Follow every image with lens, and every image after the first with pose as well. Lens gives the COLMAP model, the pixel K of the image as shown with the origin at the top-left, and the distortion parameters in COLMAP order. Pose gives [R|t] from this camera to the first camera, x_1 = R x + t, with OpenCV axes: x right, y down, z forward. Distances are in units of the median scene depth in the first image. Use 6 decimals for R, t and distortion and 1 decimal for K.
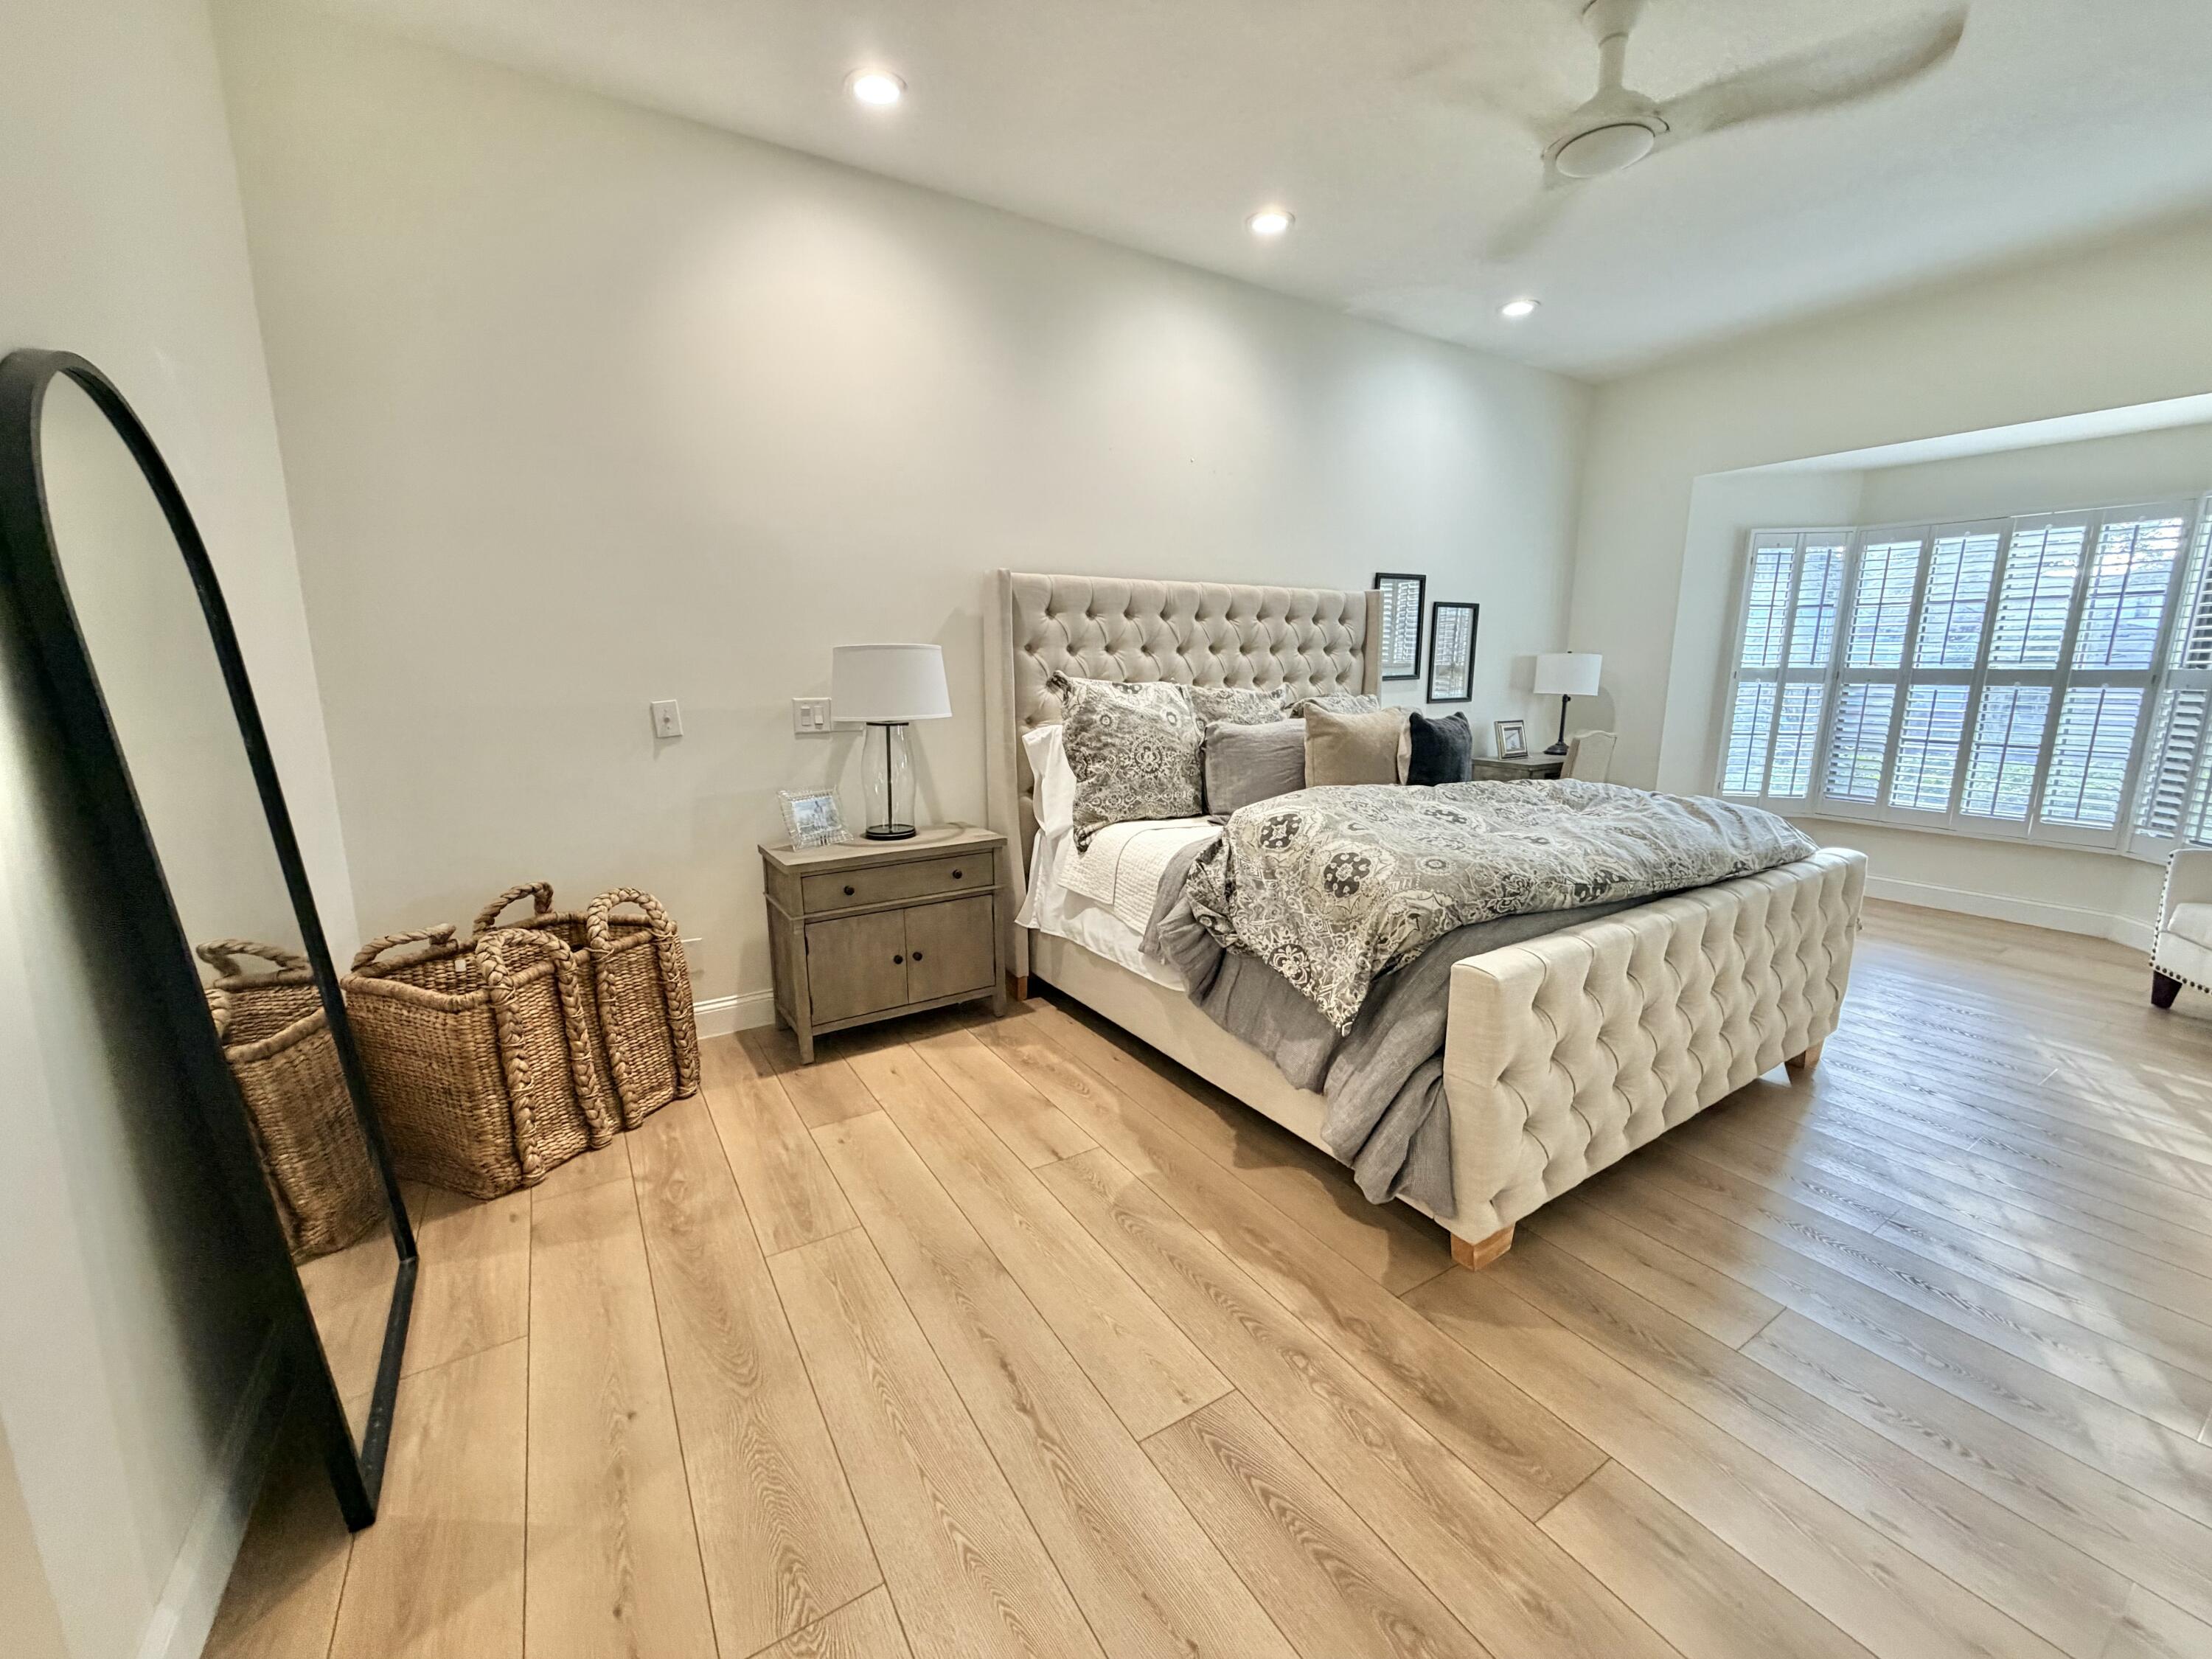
lens RADIAL K [[888.2, 0, 1098.9], [0, 888.2, 832.3], [0, 0, 1]] dist [0.000202, 0.000190]
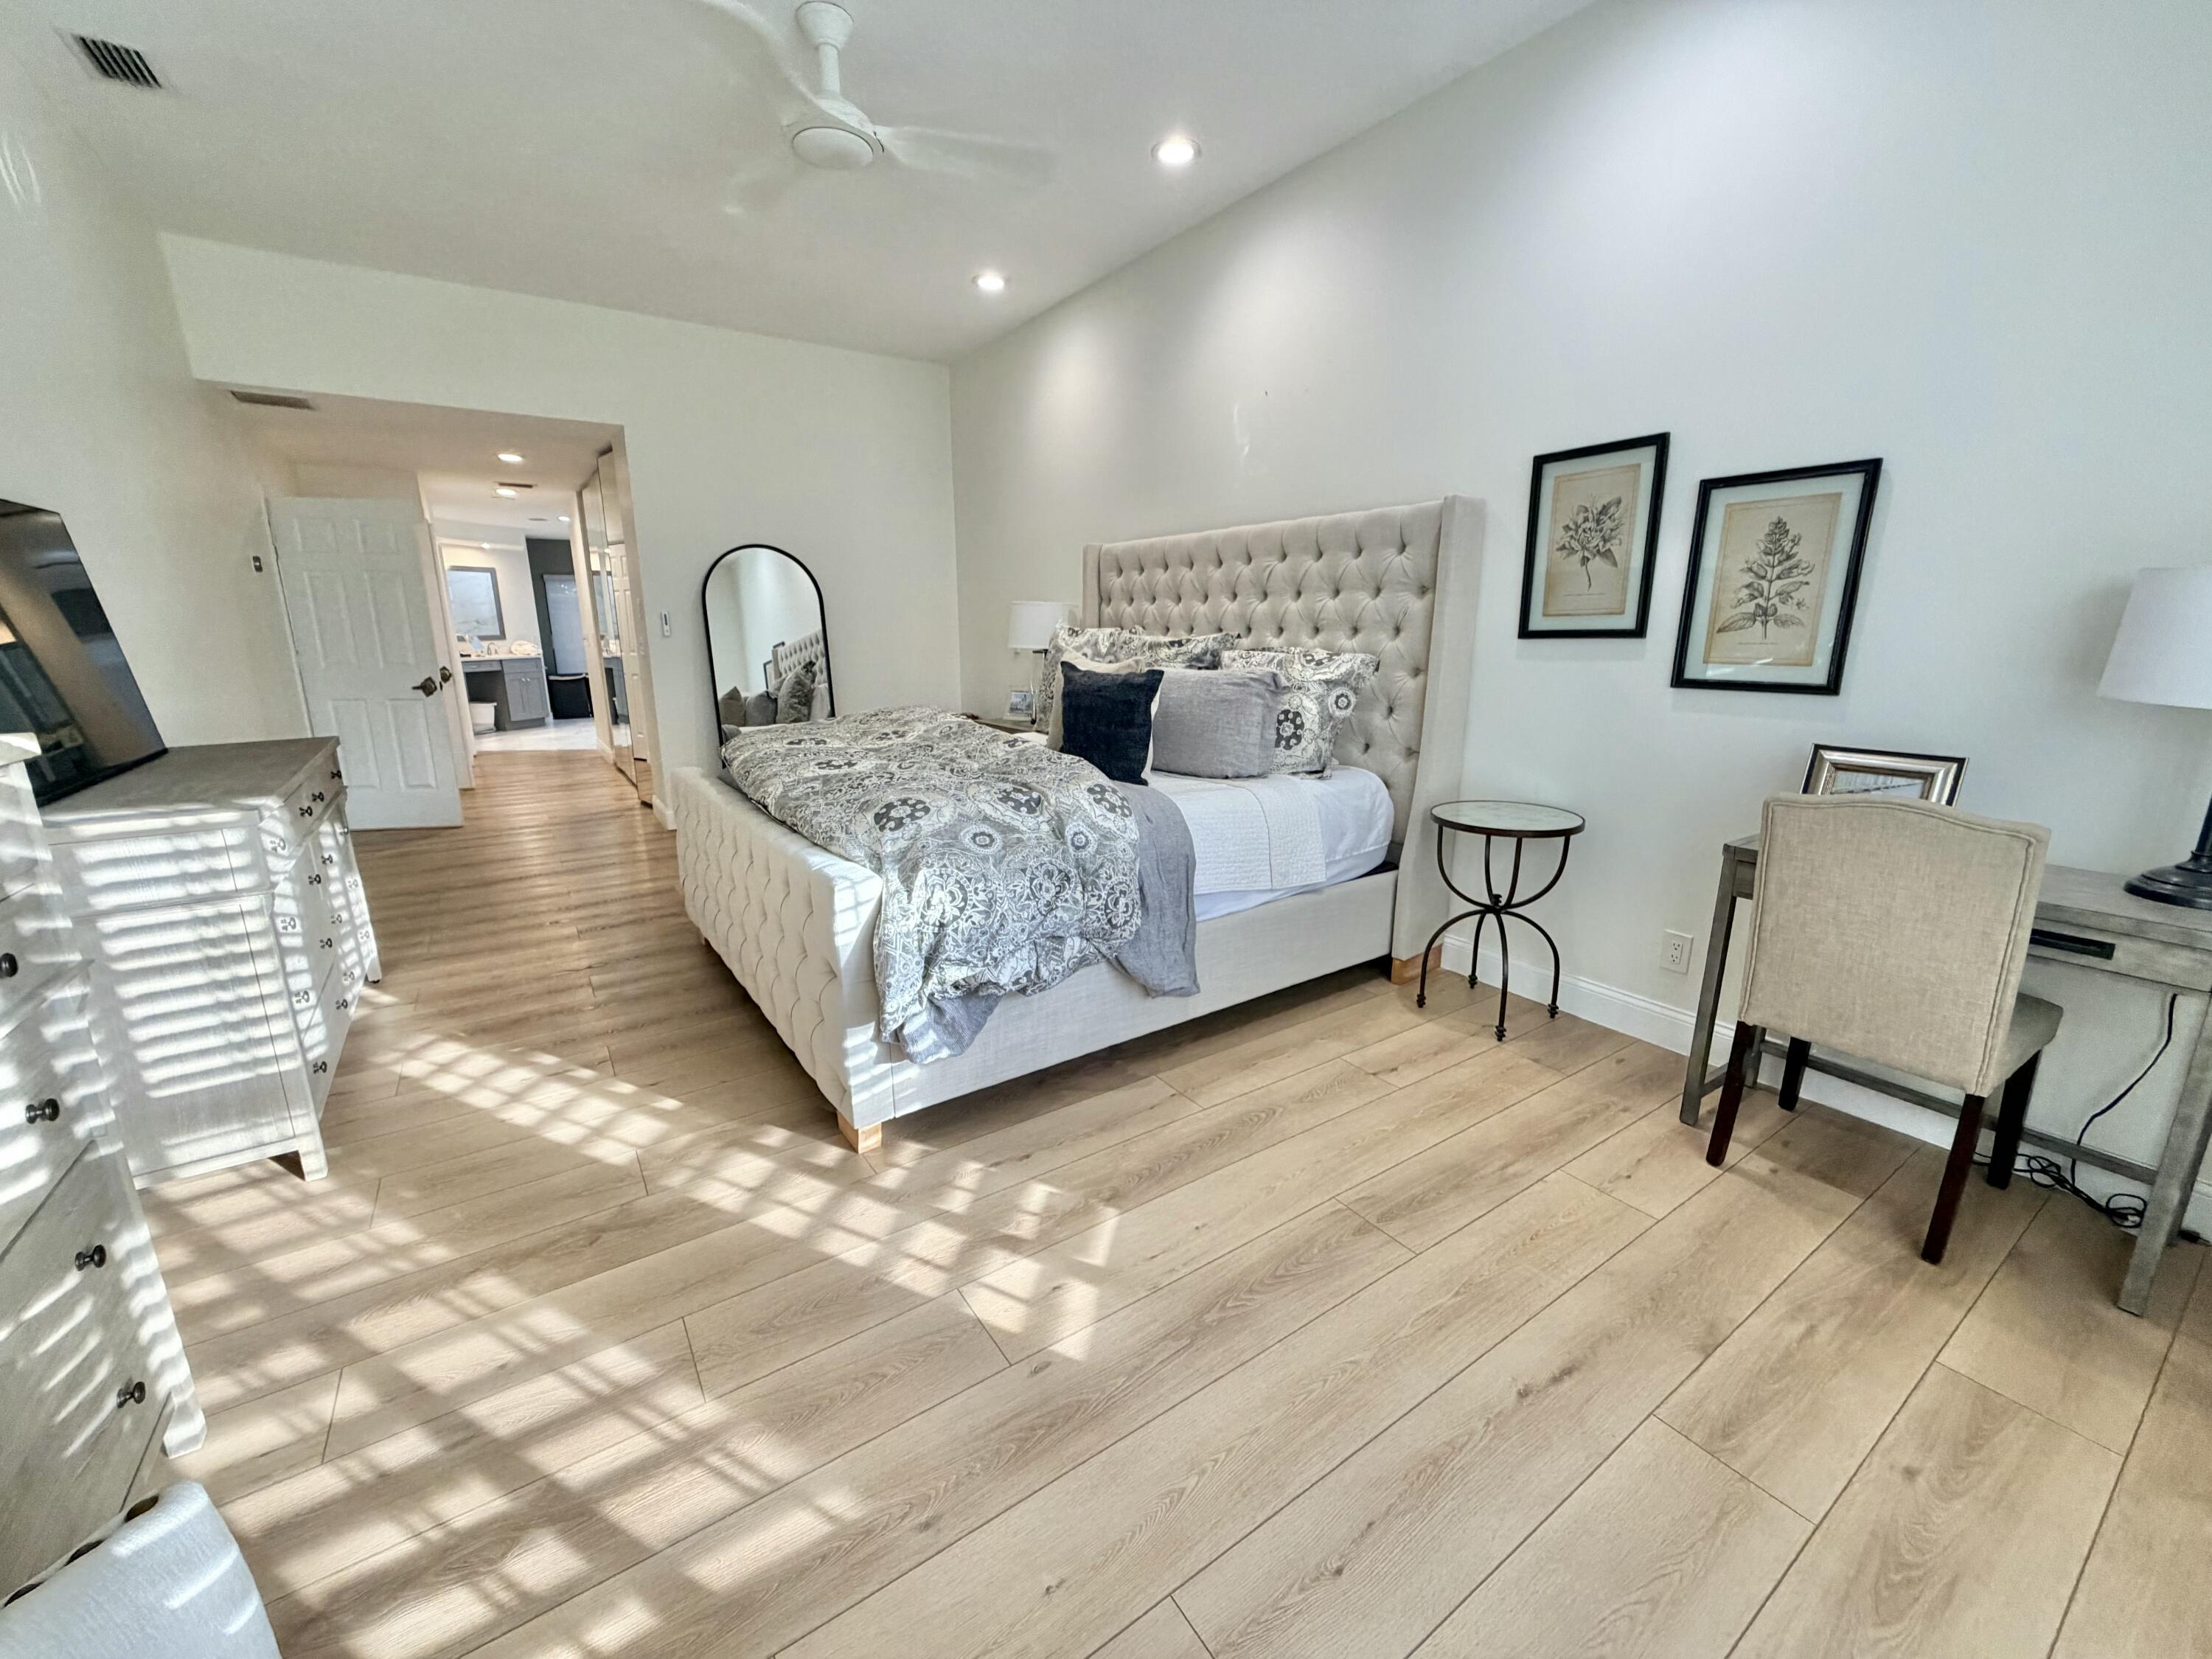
lens RADIAL K [[888.2, 0, 1101.2], [0, 888.2, 831.8], [0, 0, 1]] dist [0.000202, 0.000190]
pose [[0.038292, 0.228909, -0.972694, 1.464709], [-0.191098, 0.957120, 0.217721, -0.190406], [0.980824, 0.177544, 0.080394, 1.092496]]
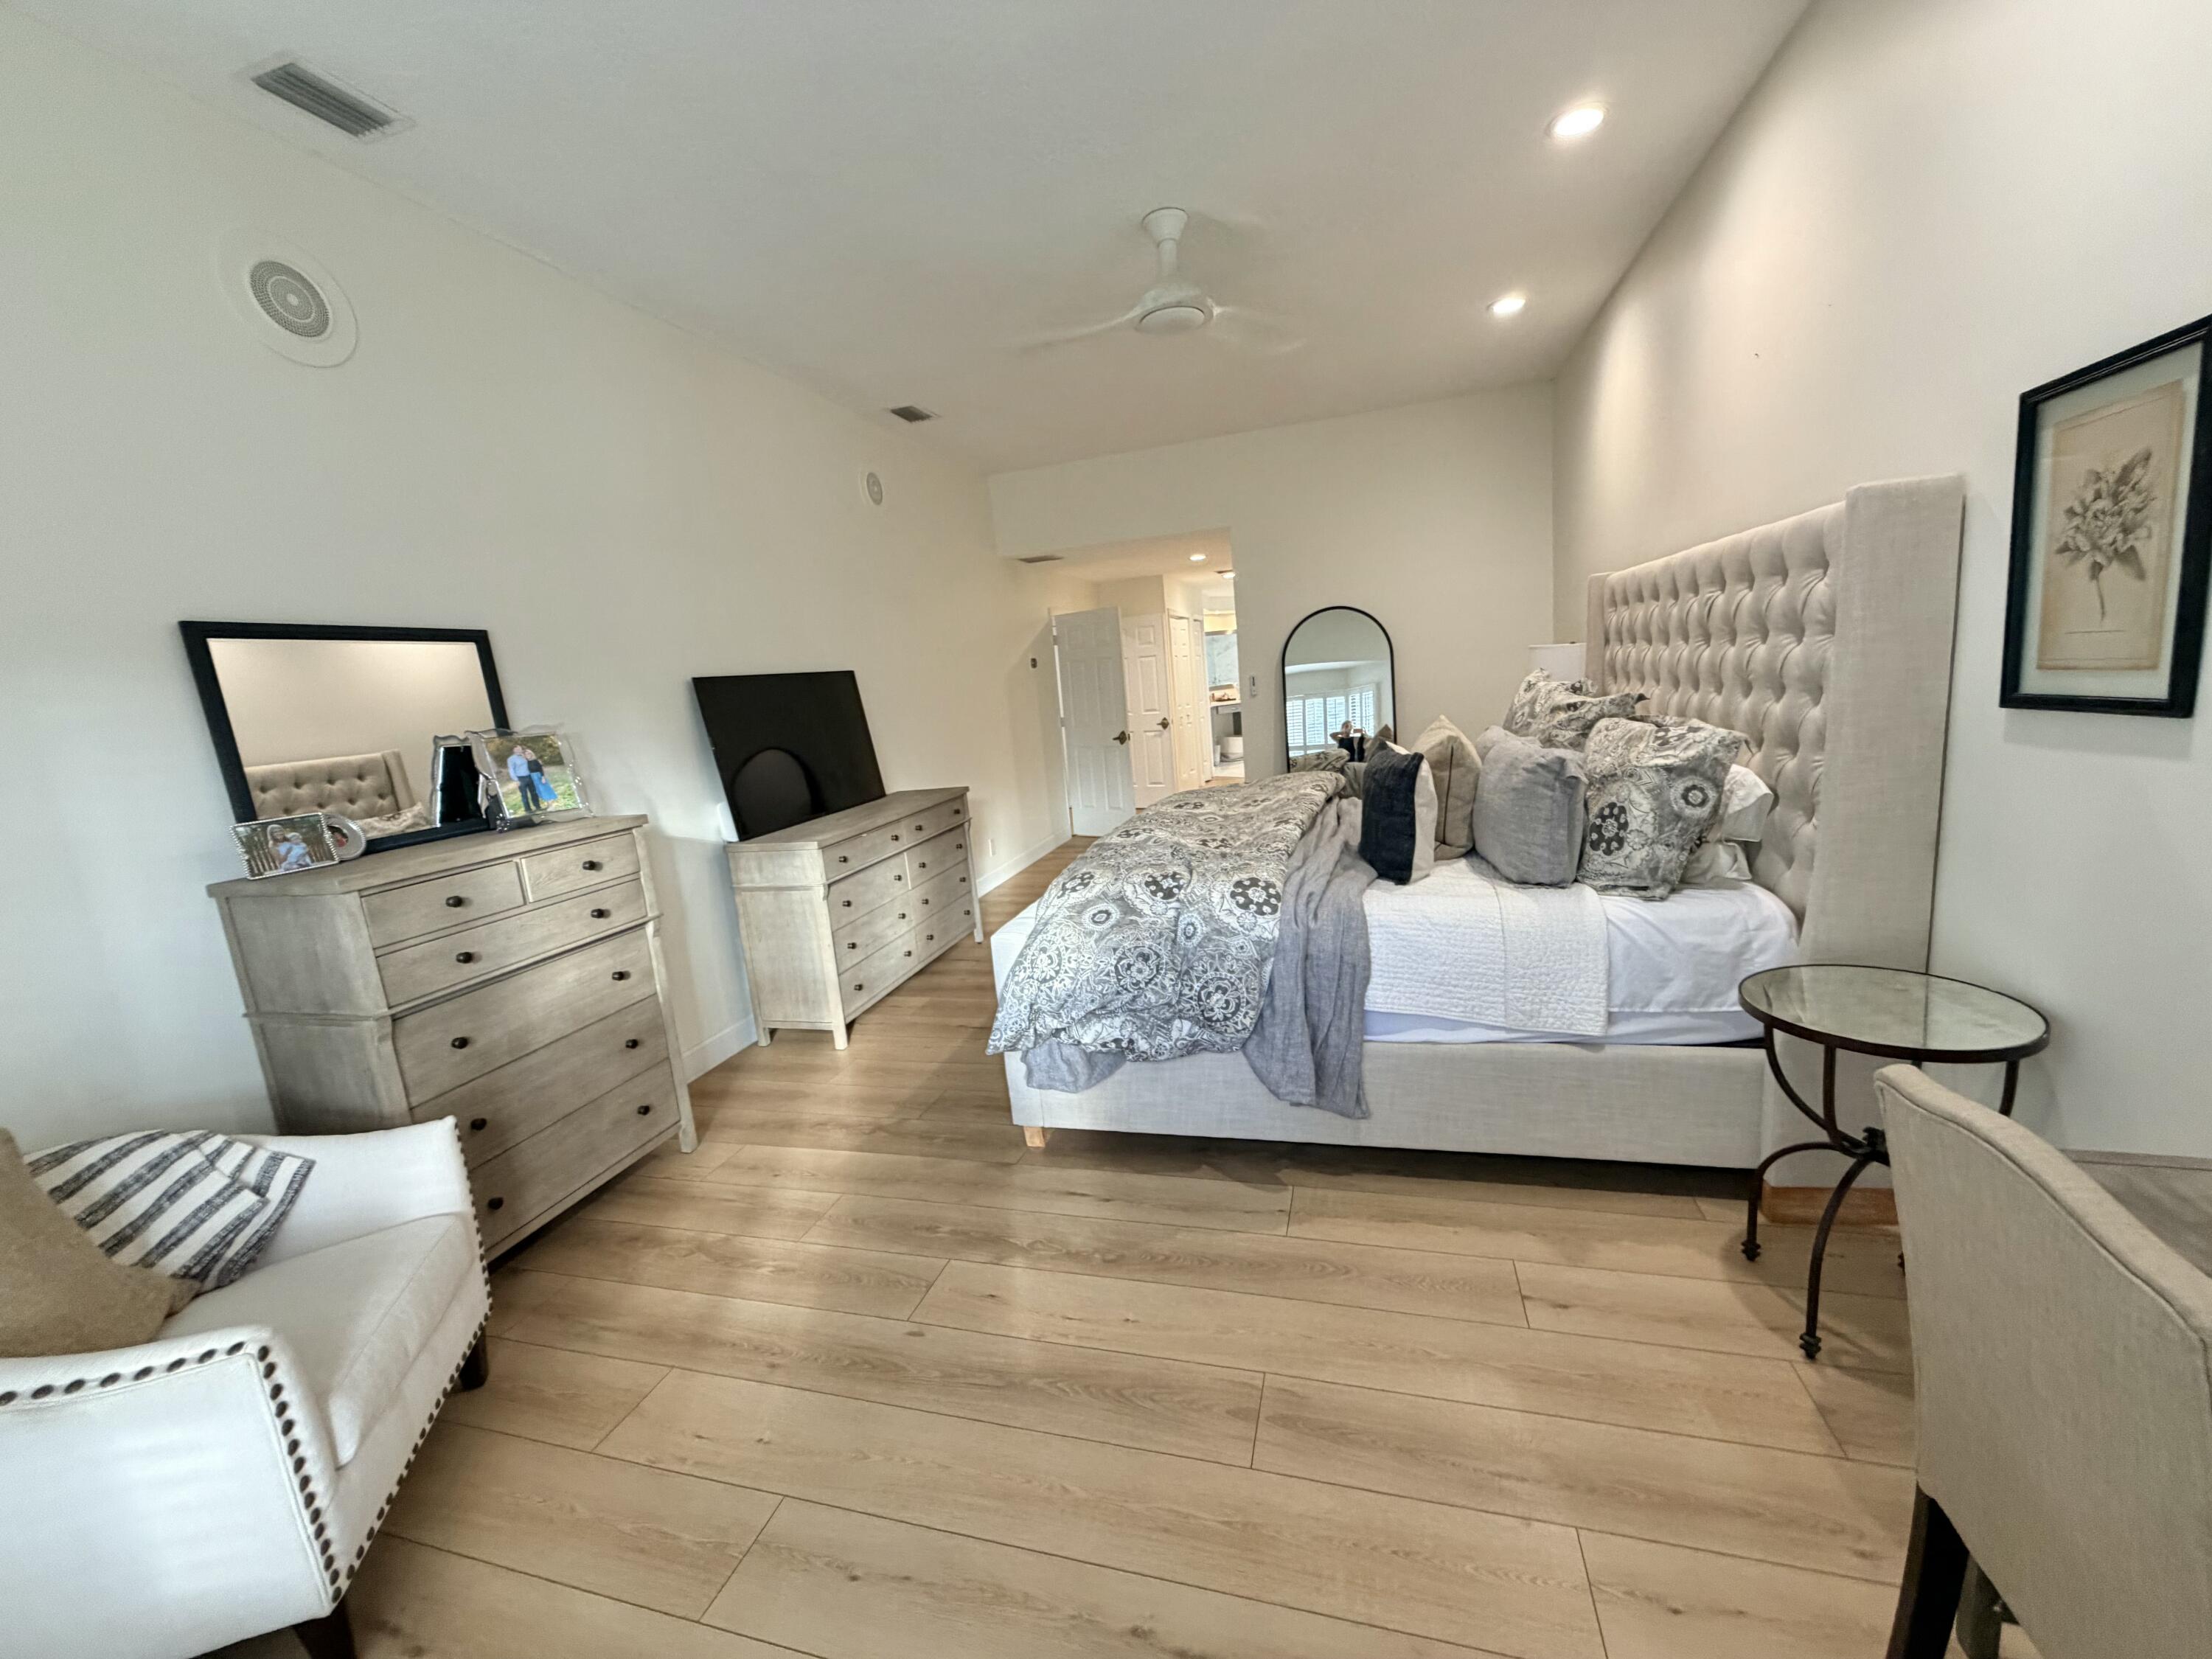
lens RADIAL K [[888.2, 0, 1098.8], [0, 888.2, 829.9], [0, 0, 1]] dist [0.000202, 0.000190]
pose [[-0.748401, 0.179455, -0.638508, 1.288284], [-0.038976, 0.949137, 0.312443, -0.348391], [0.662100, 0.258719, -0.703340, 1.619503]]
